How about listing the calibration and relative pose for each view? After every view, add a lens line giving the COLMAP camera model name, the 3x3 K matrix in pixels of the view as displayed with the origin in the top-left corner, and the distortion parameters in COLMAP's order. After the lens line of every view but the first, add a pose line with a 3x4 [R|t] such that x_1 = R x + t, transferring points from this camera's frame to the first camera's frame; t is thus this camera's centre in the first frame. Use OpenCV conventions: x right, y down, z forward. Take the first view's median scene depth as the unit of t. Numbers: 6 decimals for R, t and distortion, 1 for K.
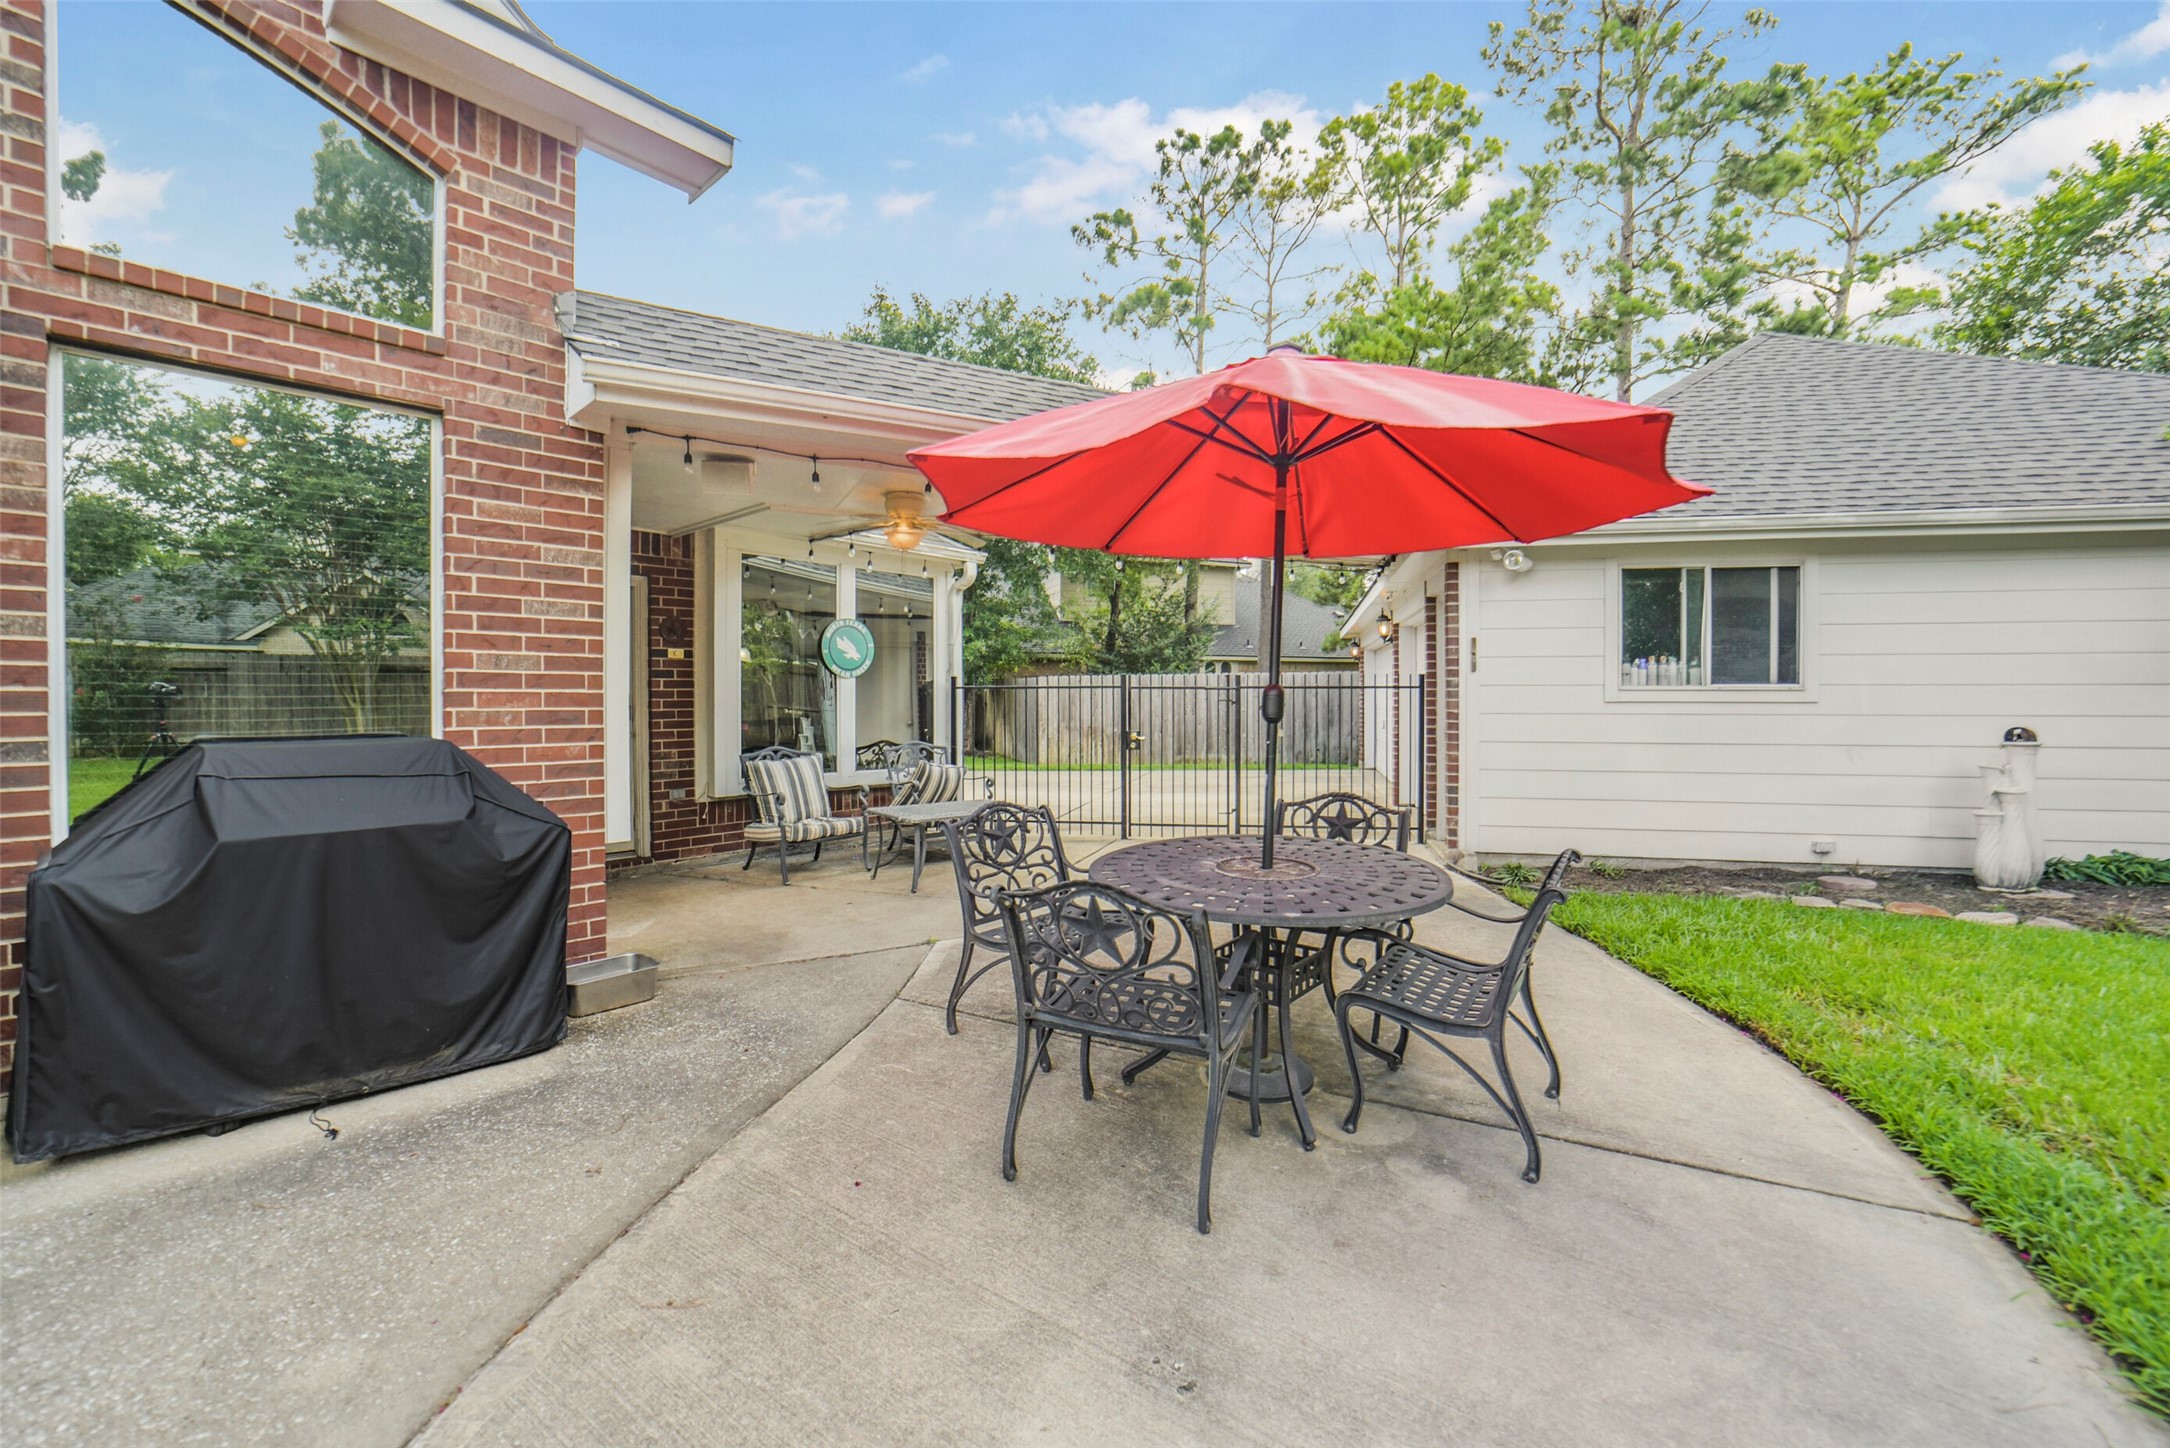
lens RADIAL K [[845.1, 0, 1096.6], [0, 845.1, 707.3], [0, 0, 1]] dist [-0.033301, 0.010655]
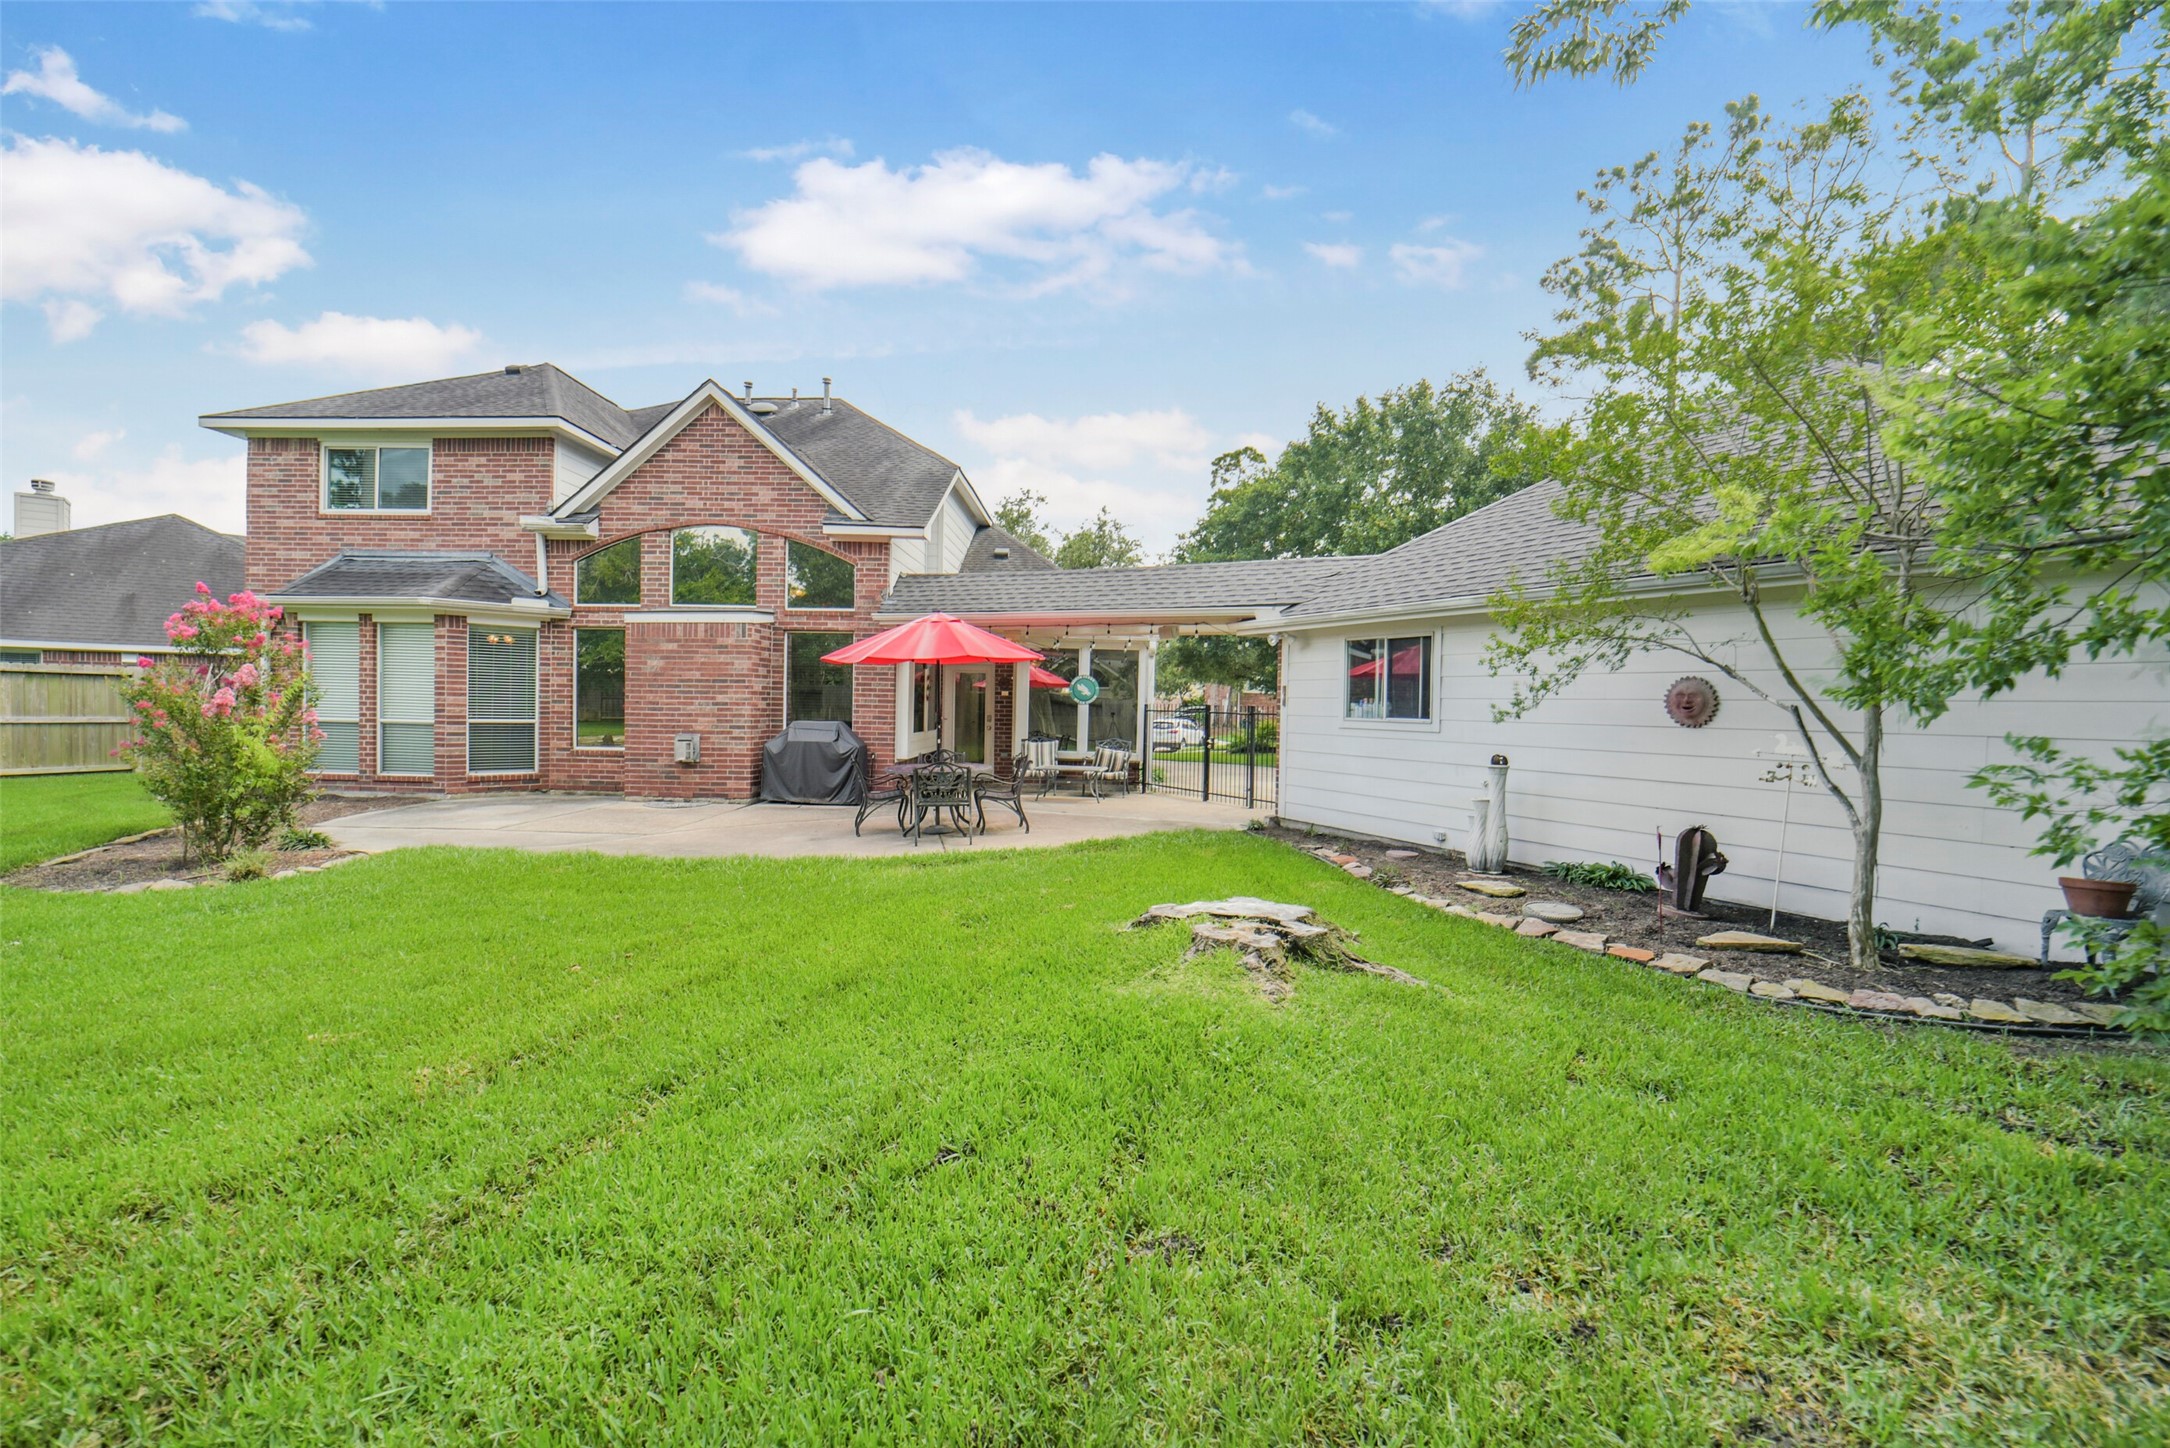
lens RADIAL K [[852.9, 0, 1126.1], [0, 852.9, 721.0], [0, 0, 1]] dist [-0.034630, 0.010931]
pose [[0.670677, 0.029137, -0.741177, 1.333590], [-0.029044, 0.999493, 0.013009, -0.023884], [0.741181, 0.012802, 0.671183, -0.318627]]
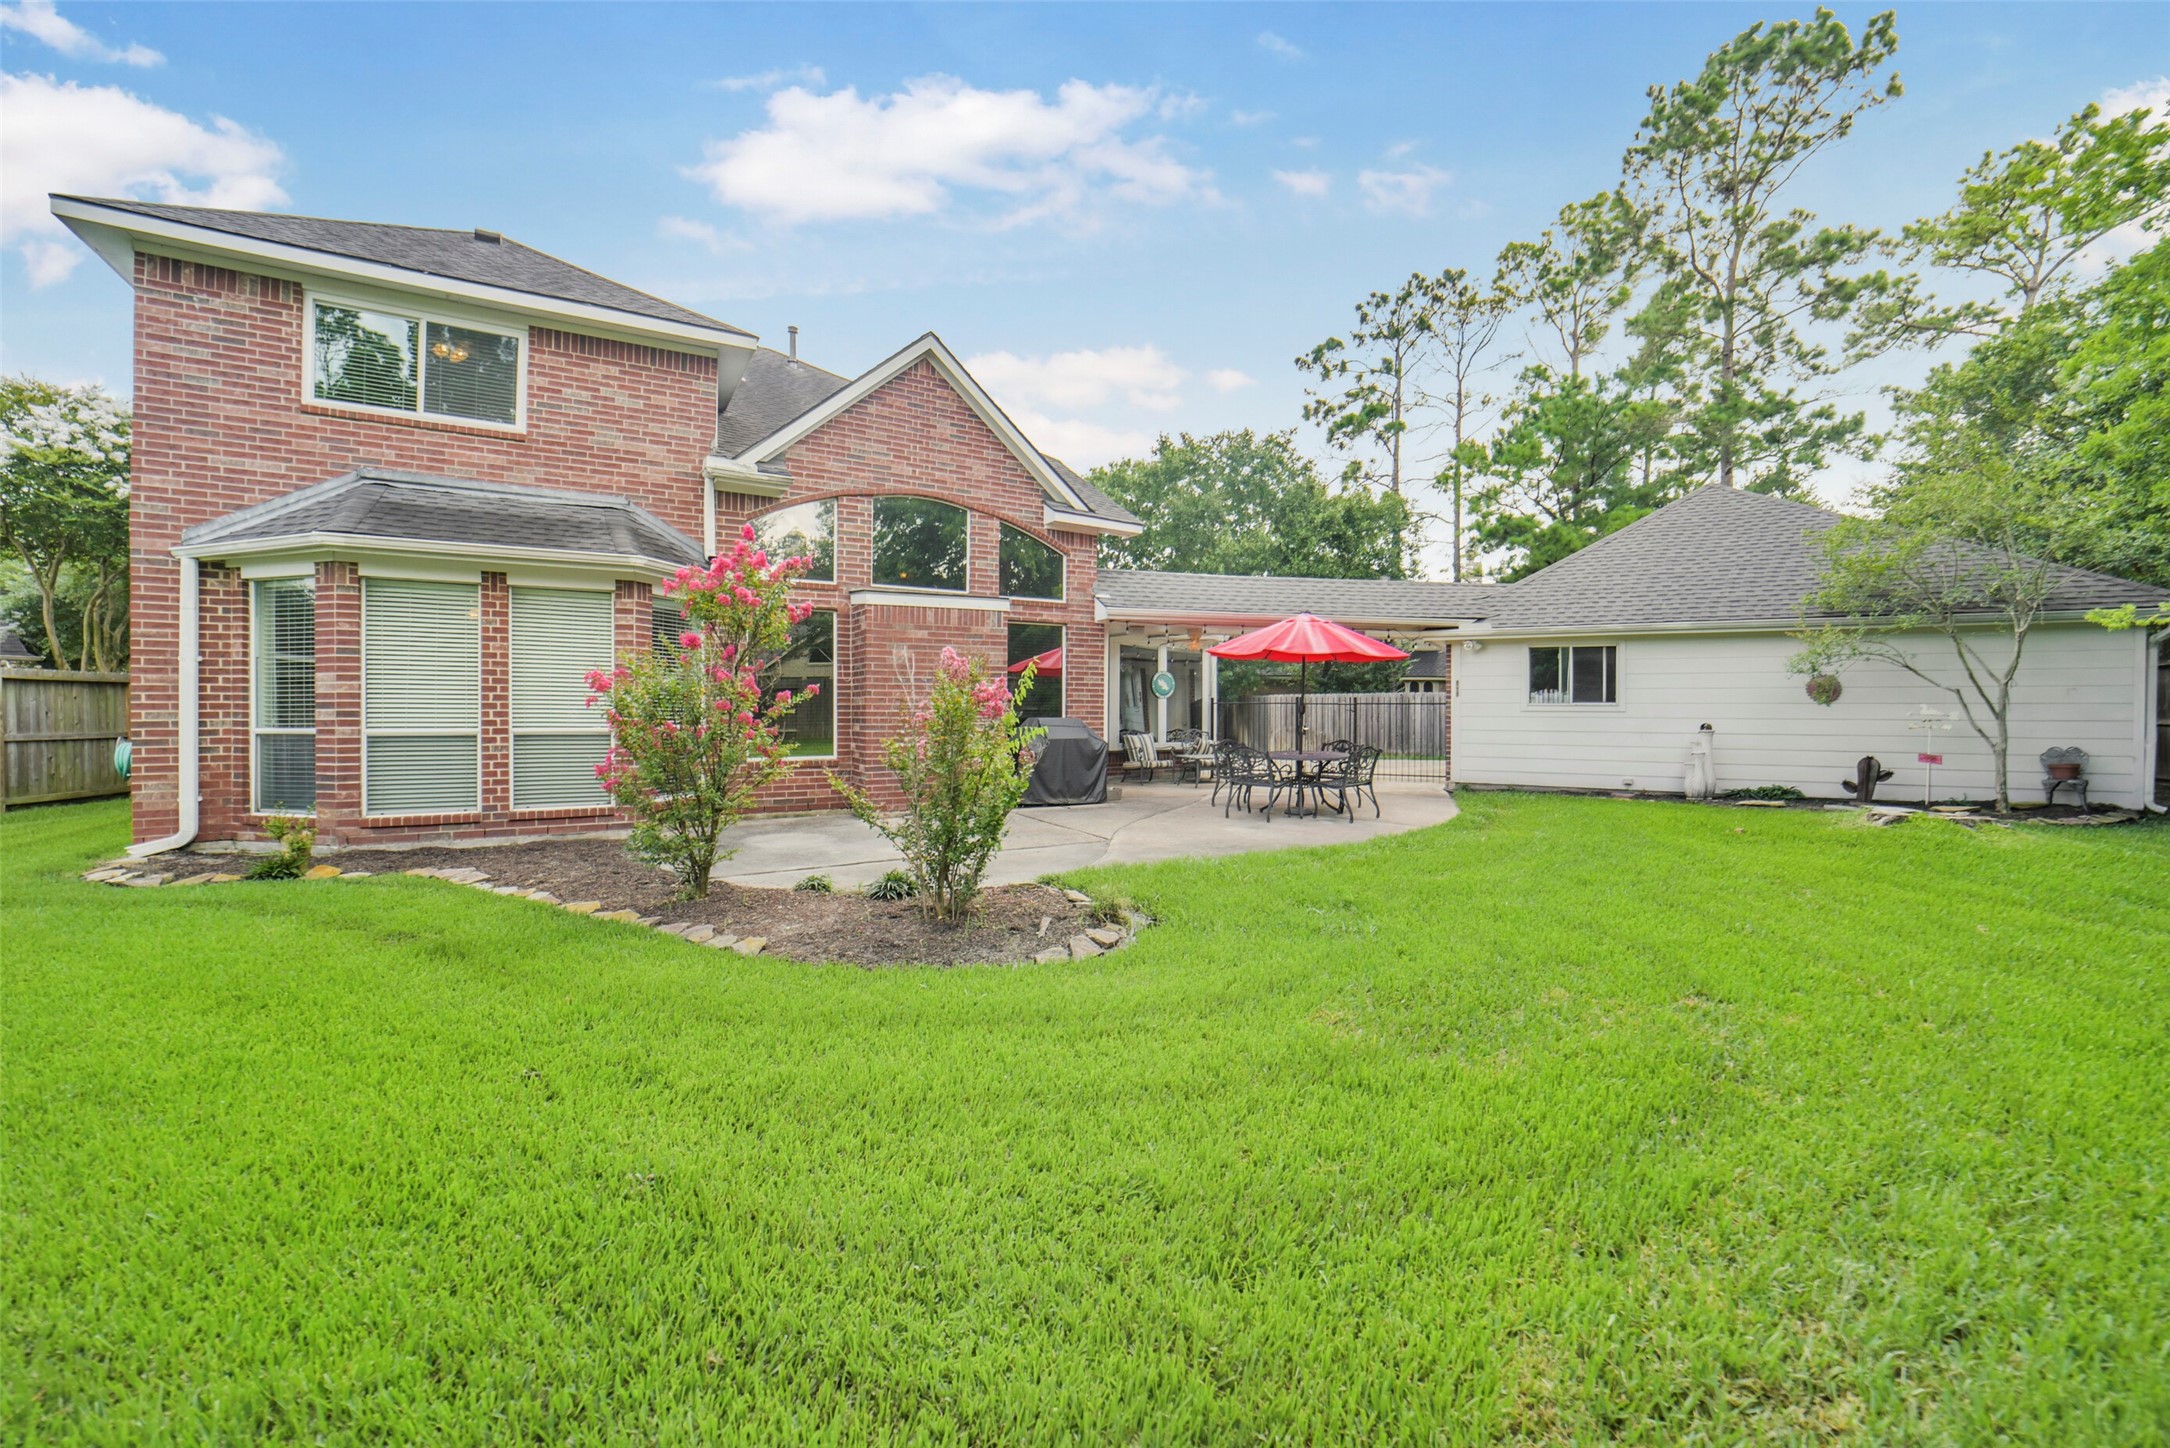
lens RADIAL K [[845.1, 0, 1096.6], [0, 845.1, 707.3], [0, 0, 1]] dist [-0.033301, 0.010655]
pose [[0.957607, 0.003300, -0.288061, 0.169839], [-0.007772, 0.999866, -0.014381, 0.019101], [0.287975, 0.016010, 0.957504, -1.158326]]
